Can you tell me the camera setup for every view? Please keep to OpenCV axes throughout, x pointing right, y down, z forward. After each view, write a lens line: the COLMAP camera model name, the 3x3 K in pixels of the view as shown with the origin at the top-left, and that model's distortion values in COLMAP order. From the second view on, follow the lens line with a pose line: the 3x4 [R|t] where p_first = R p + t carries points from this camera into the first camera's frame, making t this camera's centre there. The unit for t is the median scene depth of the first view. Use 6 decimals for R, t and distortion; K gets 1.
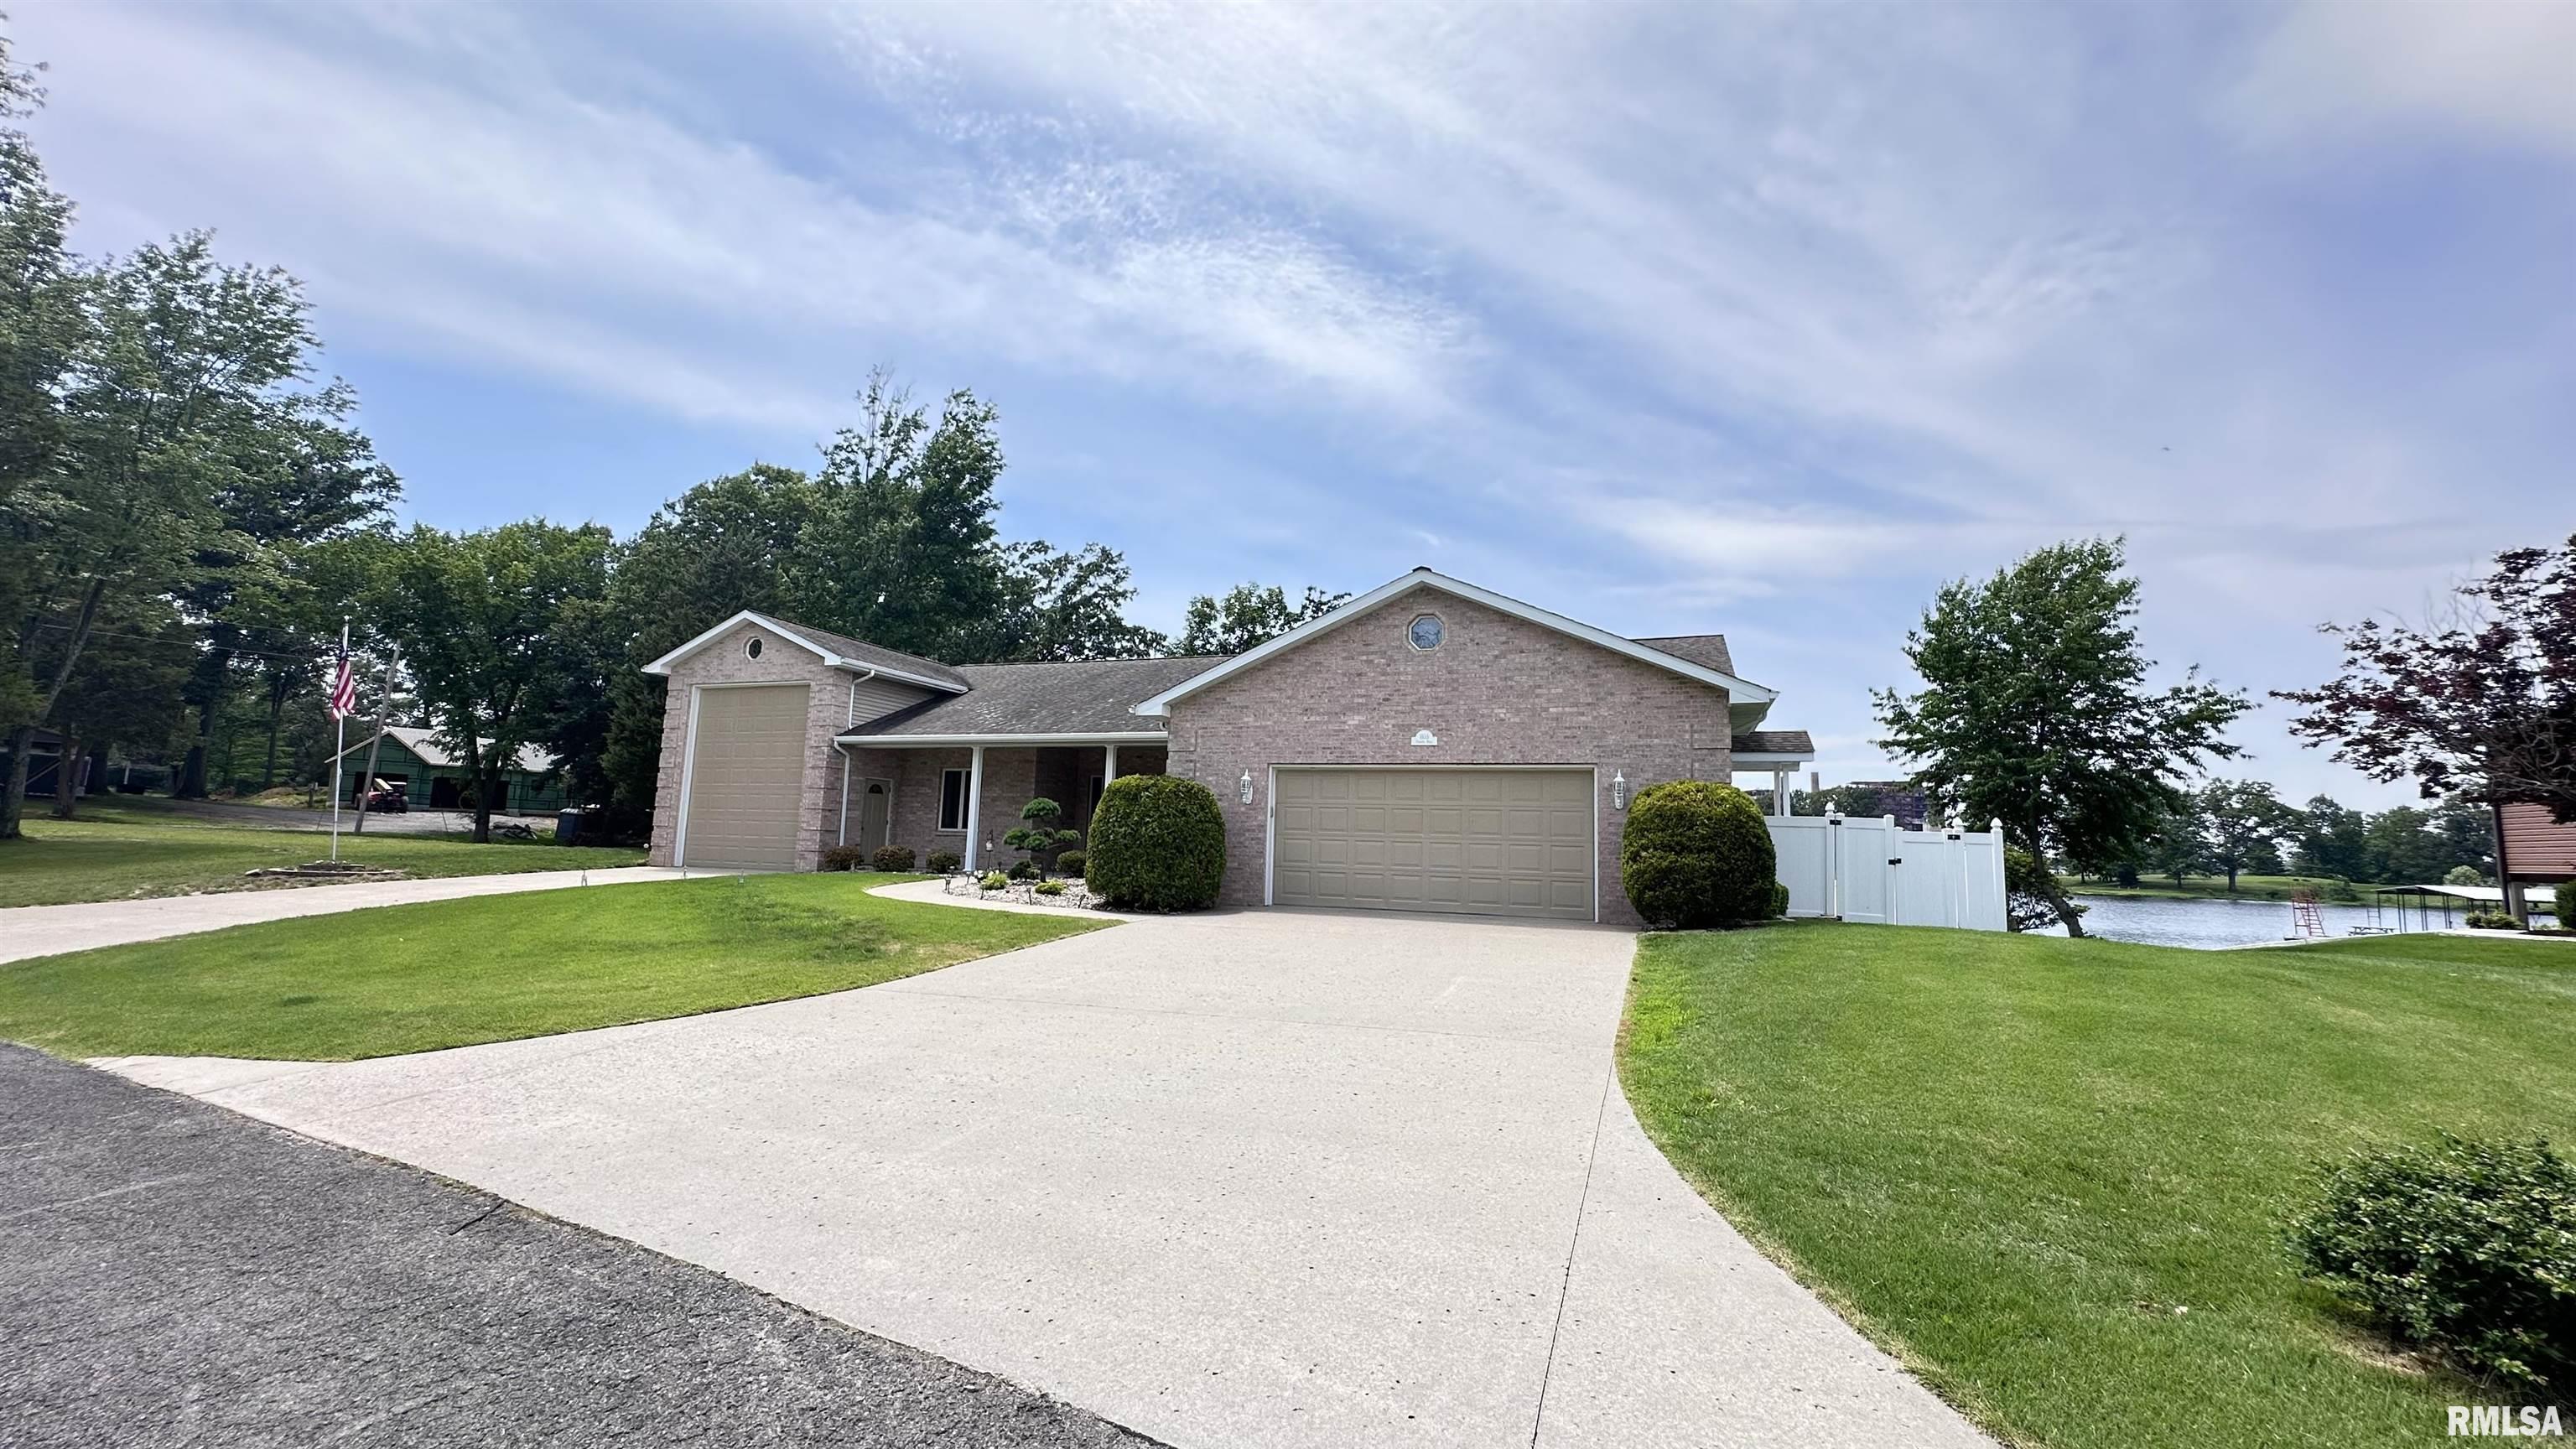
lens RADIAL K [[1084.6, 0, 1288.0], [0, 1084.6, 724.5], [0, 0, 1]] dist [-0.000015, 0.000329]
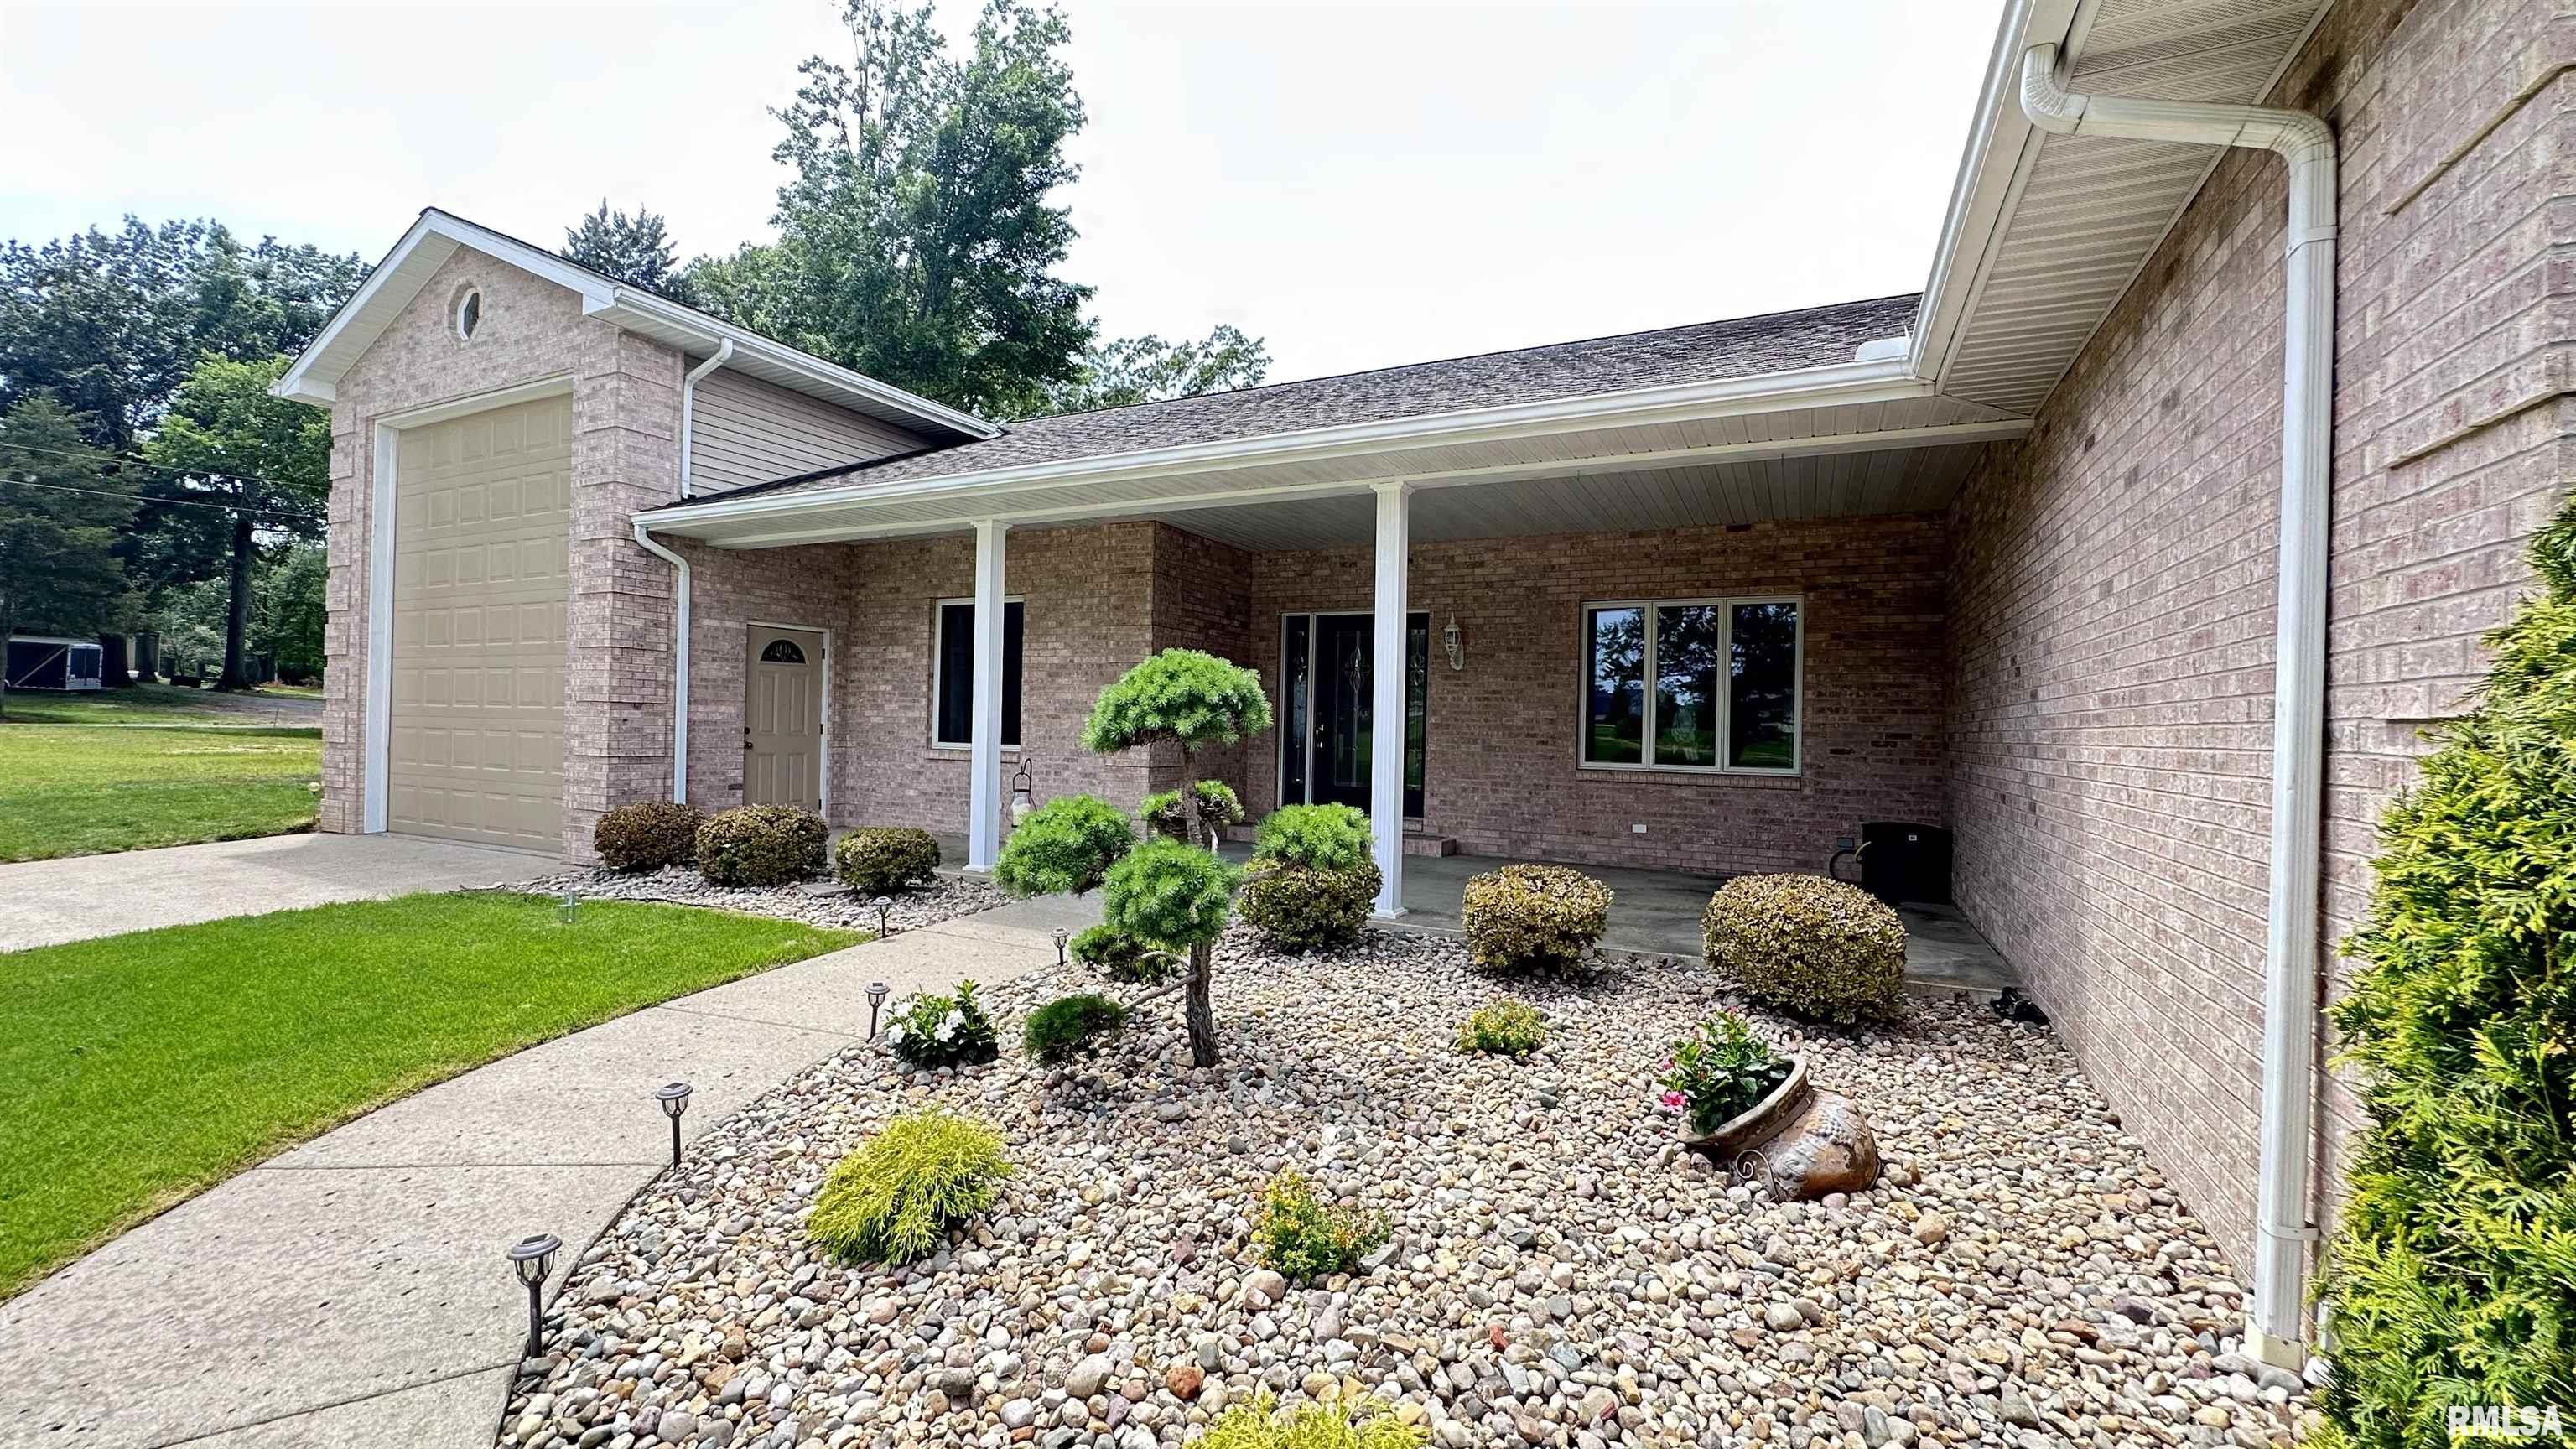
lens RADIAL K [[1027.8, 0, 1288.0], [0, 1027.8, 724.5], [0, 0, 1]] dist [-0.001357, 0.000187]
pose [[0.994894, -0.009240, -0.100497, -0.142142], [0.020699, 0.993313, 0.113580, 0.045670], [0.098775, -0.115080, 0.988433, 0.611448]]
